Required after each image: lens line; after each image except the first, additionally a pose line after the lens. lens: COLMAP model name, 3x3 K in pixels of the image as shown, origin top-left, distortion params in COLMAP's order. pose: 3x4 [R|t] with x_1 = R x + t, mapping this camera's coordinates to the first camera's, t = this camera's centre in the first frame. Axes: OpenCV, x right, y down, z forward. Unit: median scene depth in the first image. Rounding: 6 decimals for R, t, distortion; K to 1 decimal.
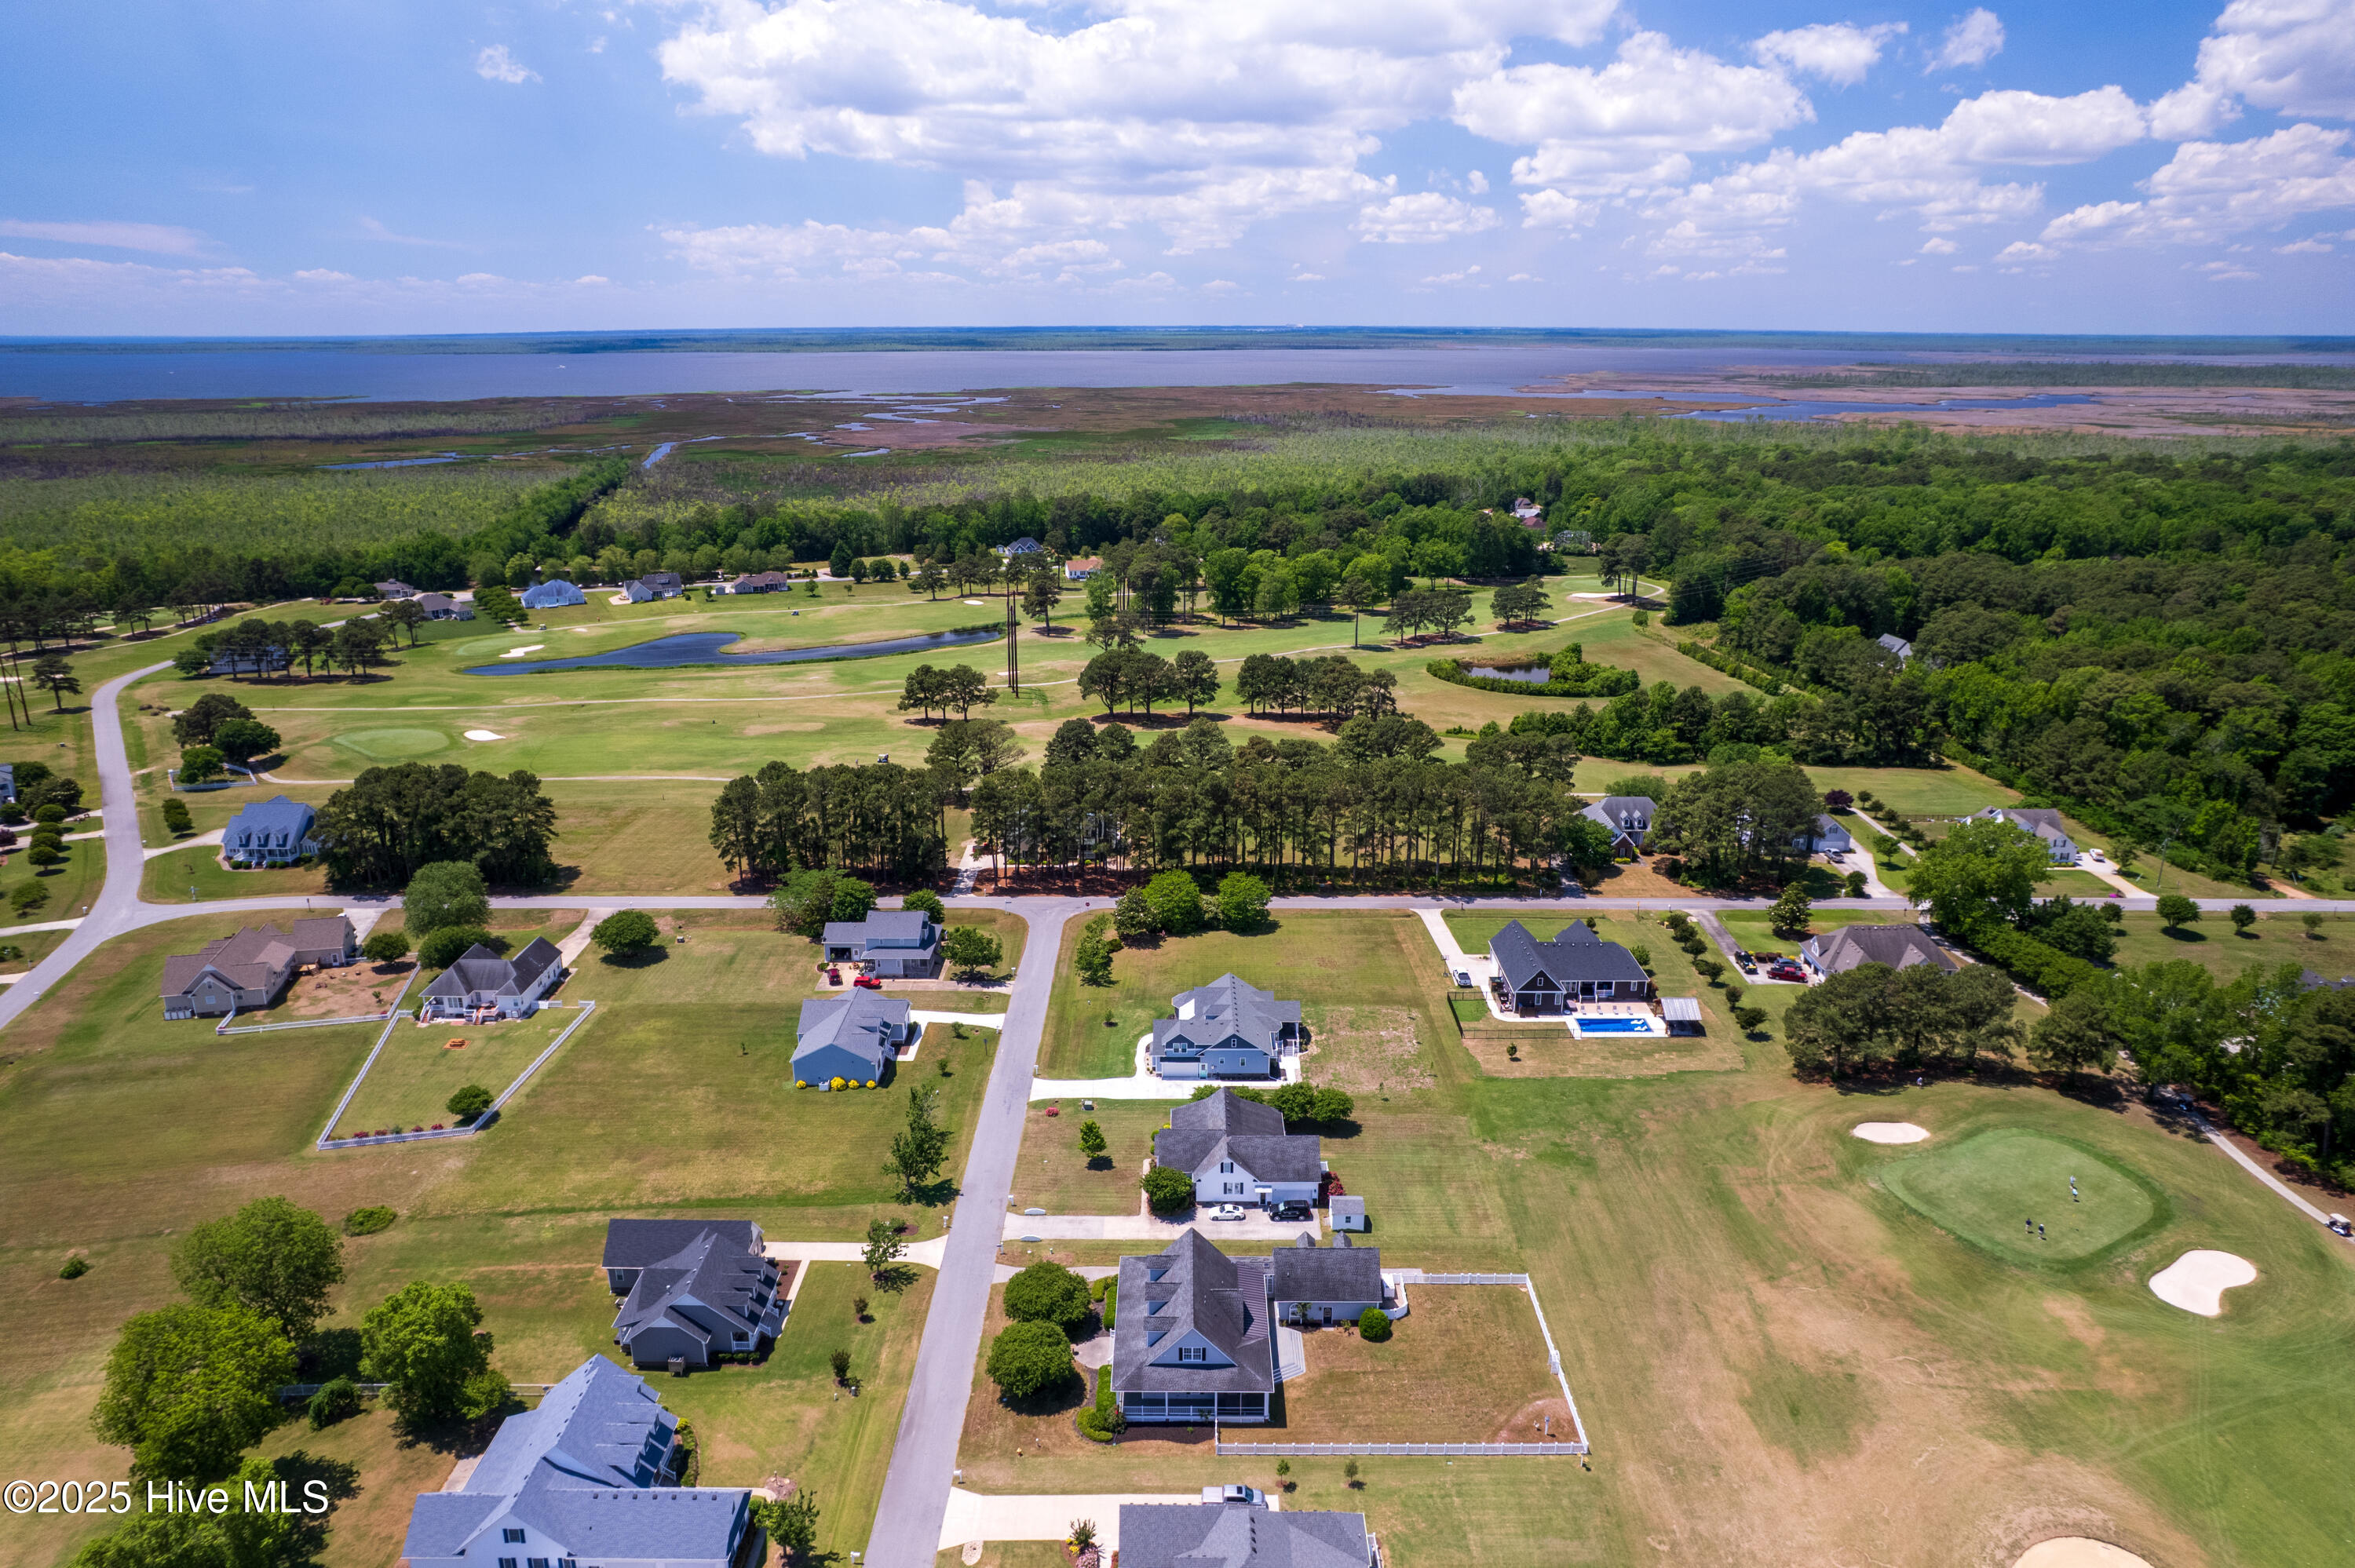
lens RADIAL K [[1549.4, 0, 1175.8], [0, 1549.4, 745.1], [0, 0, 1]] dist [-0.070894, 0.058469]
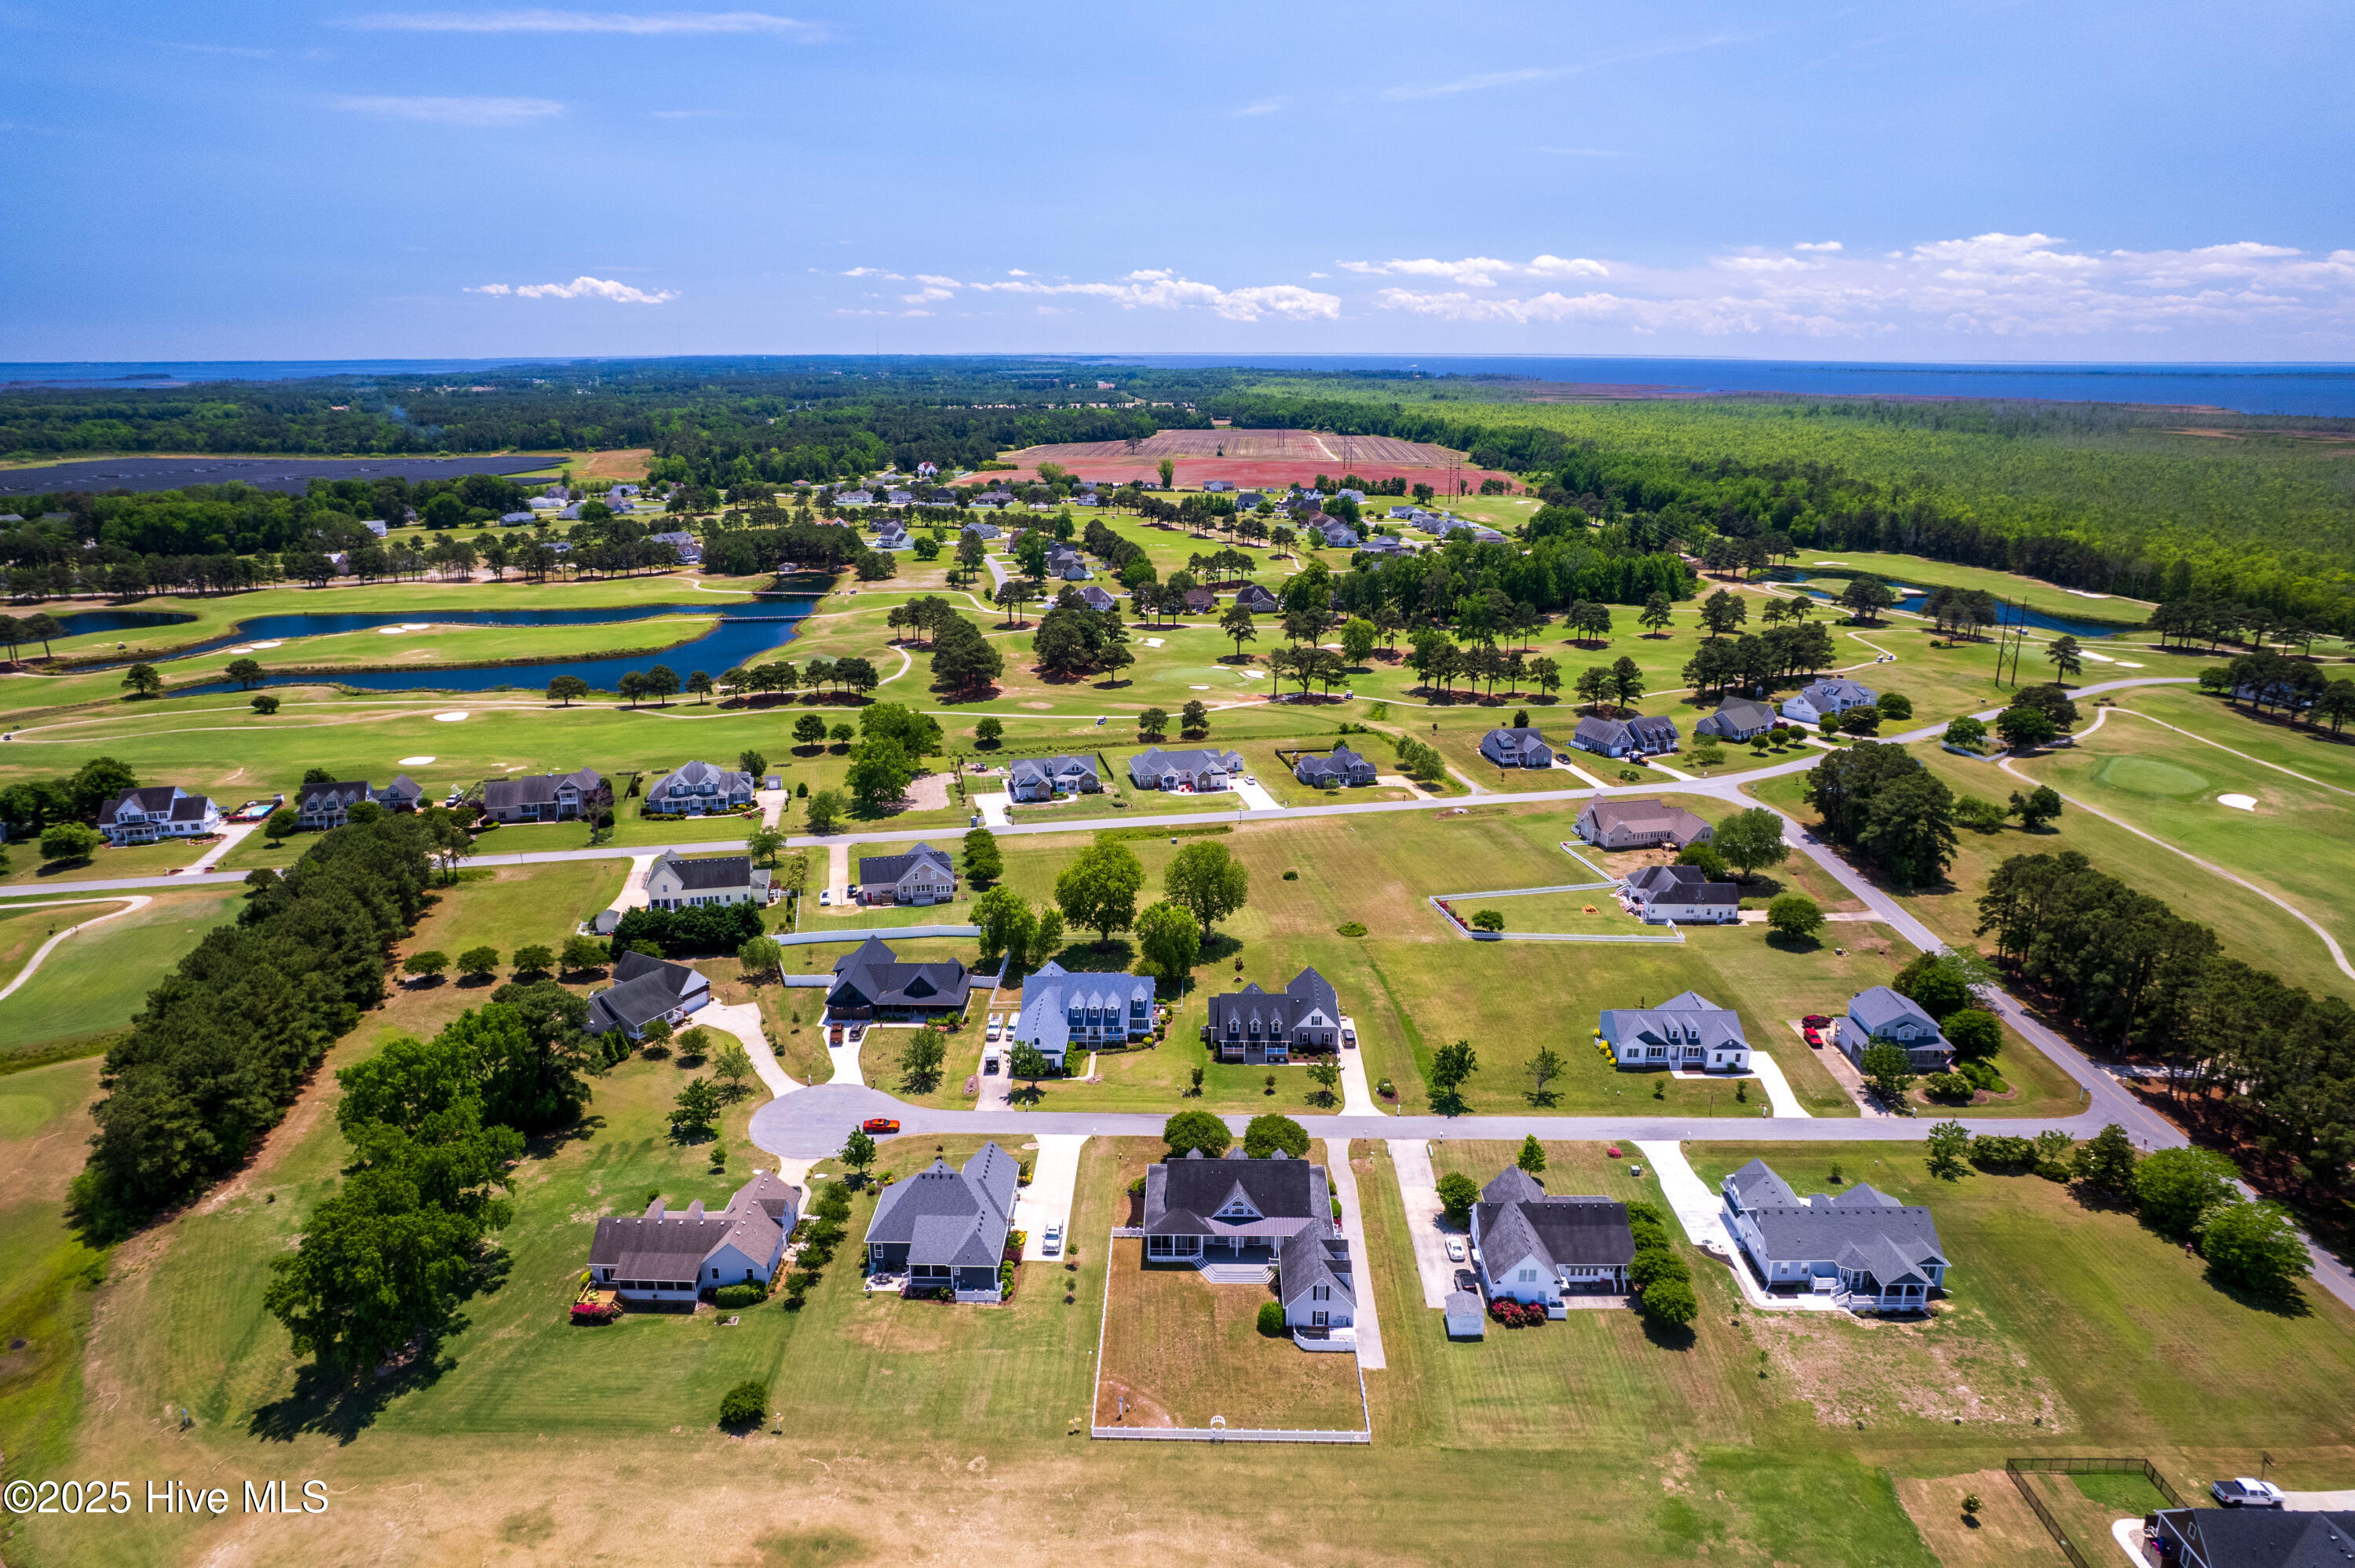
lens RADIAL K [[1503.9, 0, 1176.7], [0, 1503.9, 776.3], [0, 0, 1]] dist [-0.070397, 0.057701]
pose [[-0.008716, 0.279496, -0.960107, 0.573327], [-0.269716, 0.923901, 0.271405, -0.125946], [0.962901, 0.261322, 0.067332, 0.444434]]
